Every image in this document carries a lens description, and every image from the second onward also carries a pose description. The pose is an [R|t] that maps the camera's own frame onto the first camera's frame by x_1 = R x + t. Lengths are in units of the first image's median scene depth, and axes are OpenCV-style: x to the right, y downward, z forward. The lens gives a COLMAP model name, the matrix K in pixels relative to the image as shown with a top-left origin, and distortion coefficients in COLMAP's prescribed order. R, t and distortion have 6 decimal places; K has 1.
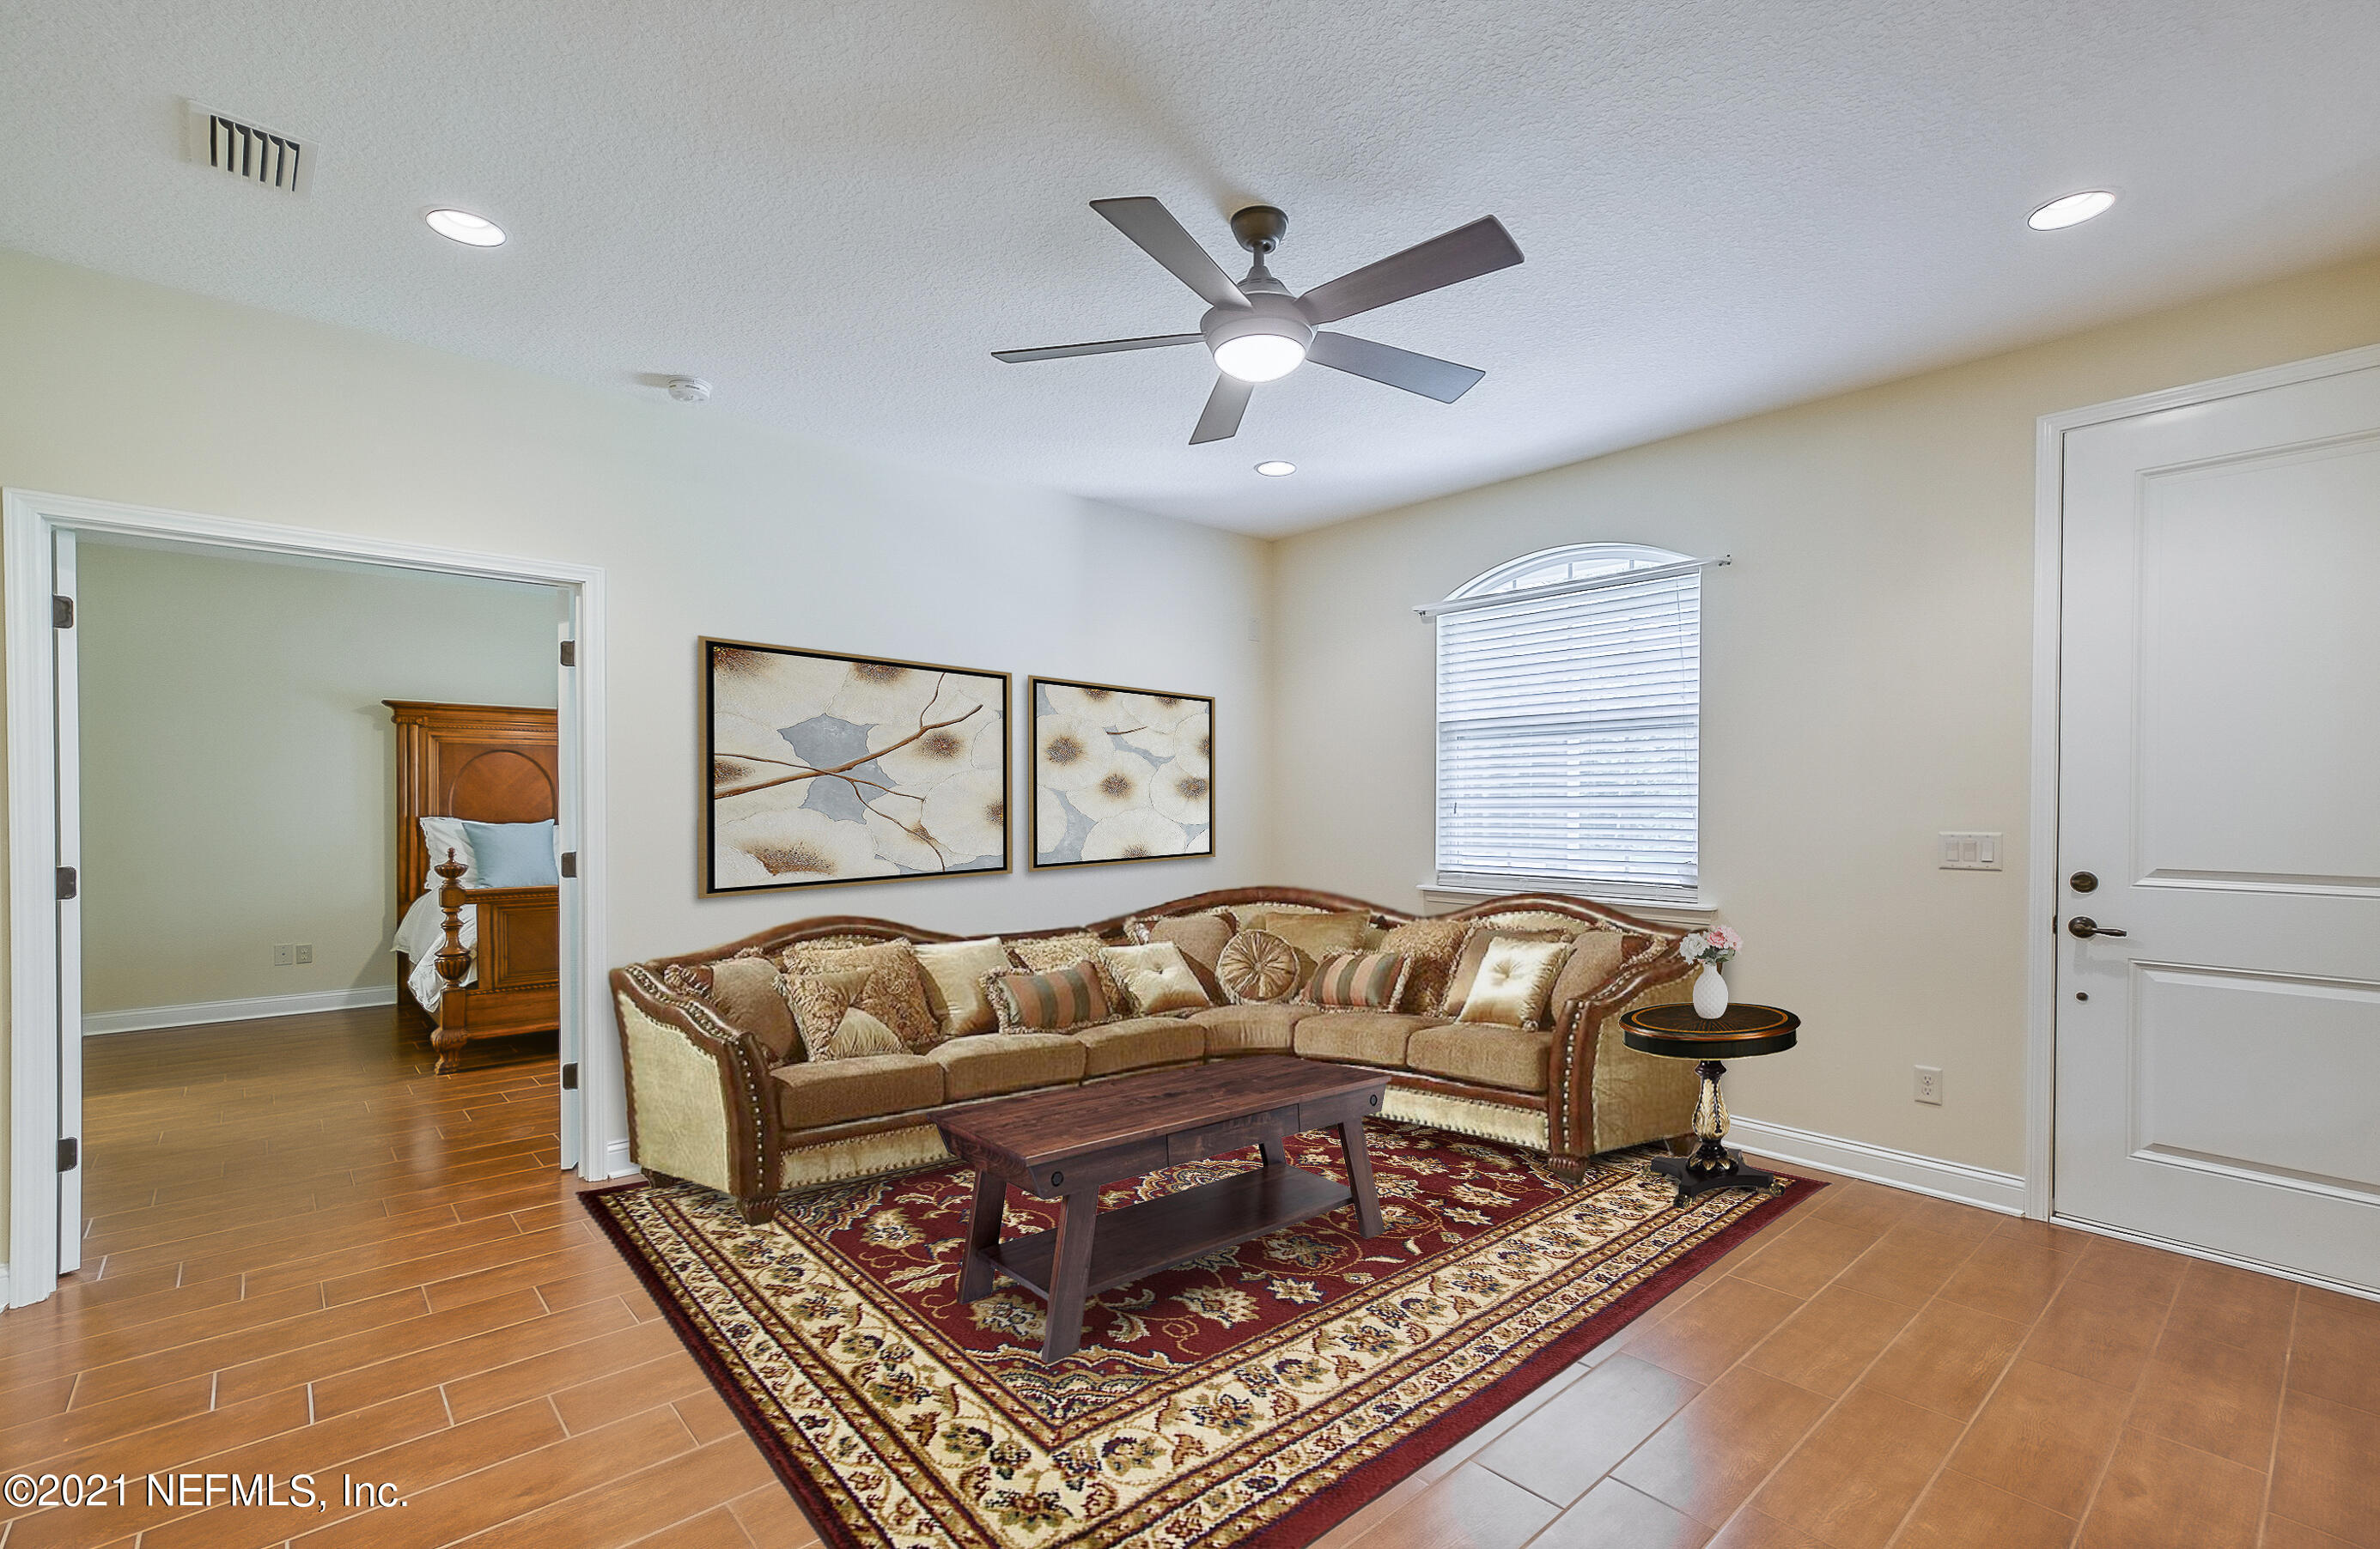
lens RADIAL K [[1047.4, 0, 1241.2], [0, 1047.4, 808.2], [0, 0, 1]] dist [0.001327, 0.001729]
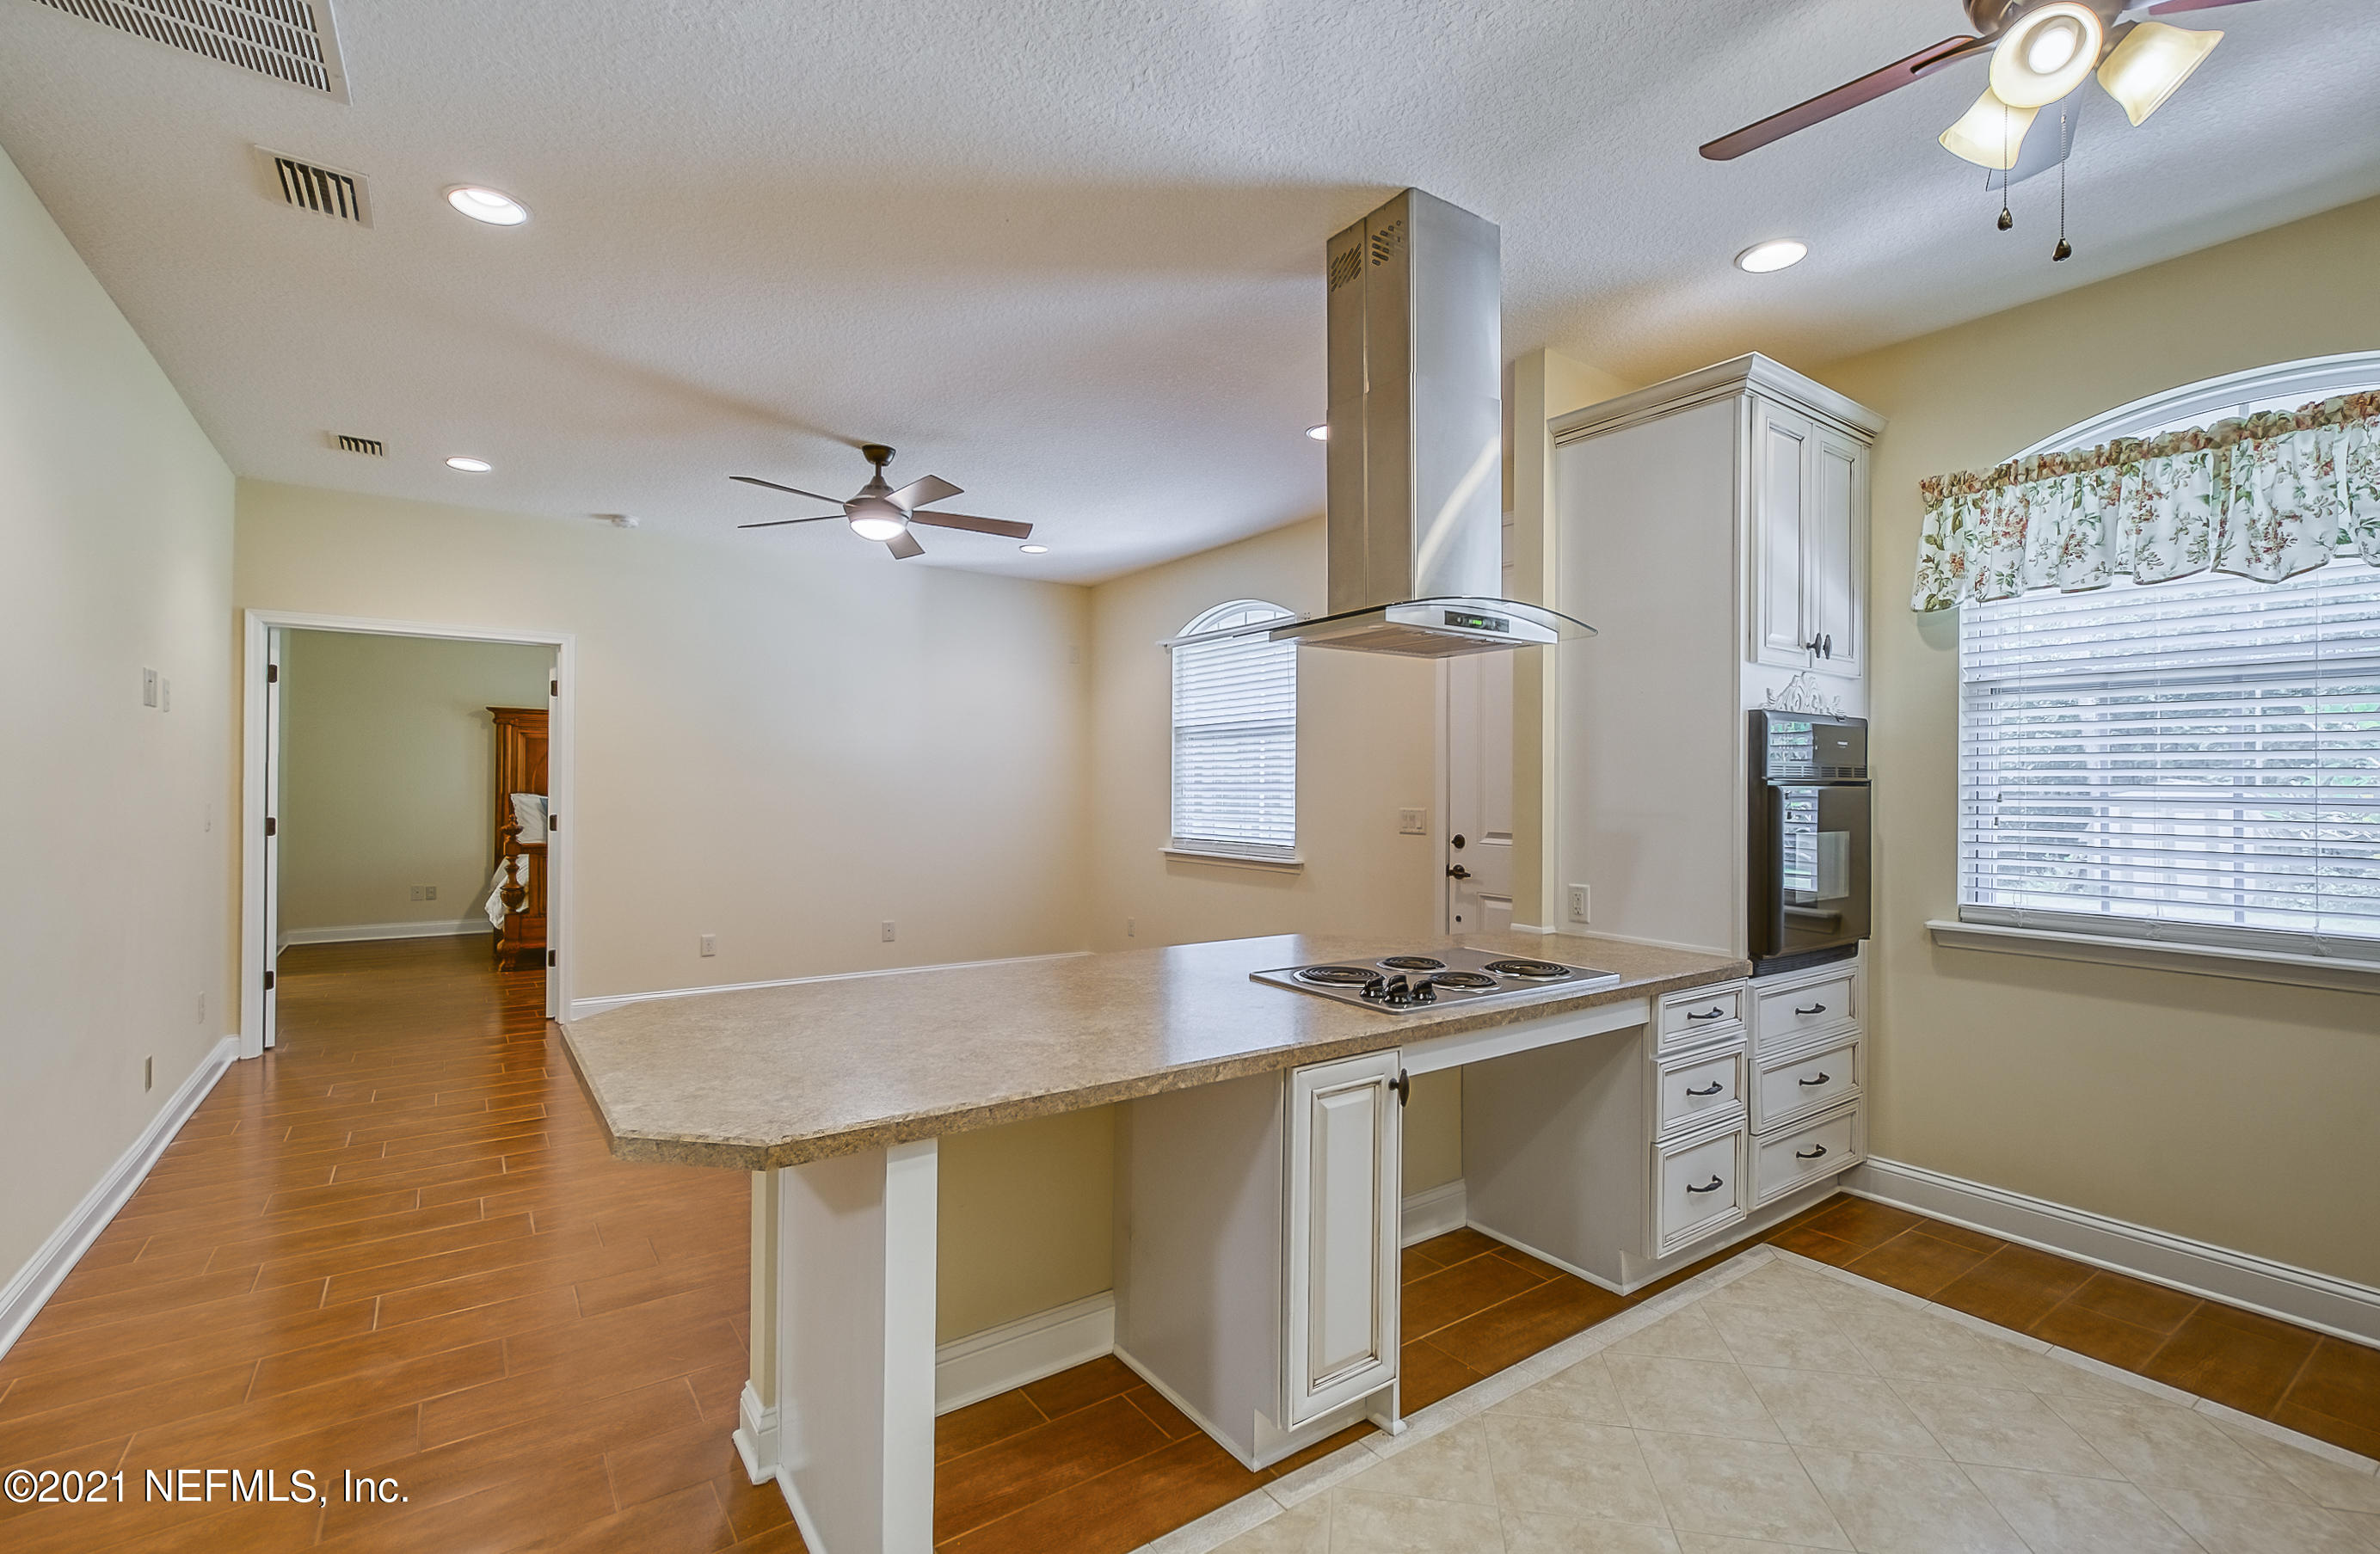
lens RADIAL K [[1047.5, 0, 1191.8], [0, 1047.5, 780.6], [0, 0, 1]] dist [0.001327, 0.001729]
pose [[0.991437, 0.004614, -0.130505, 0.478638], [-0.006098, 0.999921, -0.010974, 0.001859], [0.130444, 0.011676, 0.991387, -0.405307]]
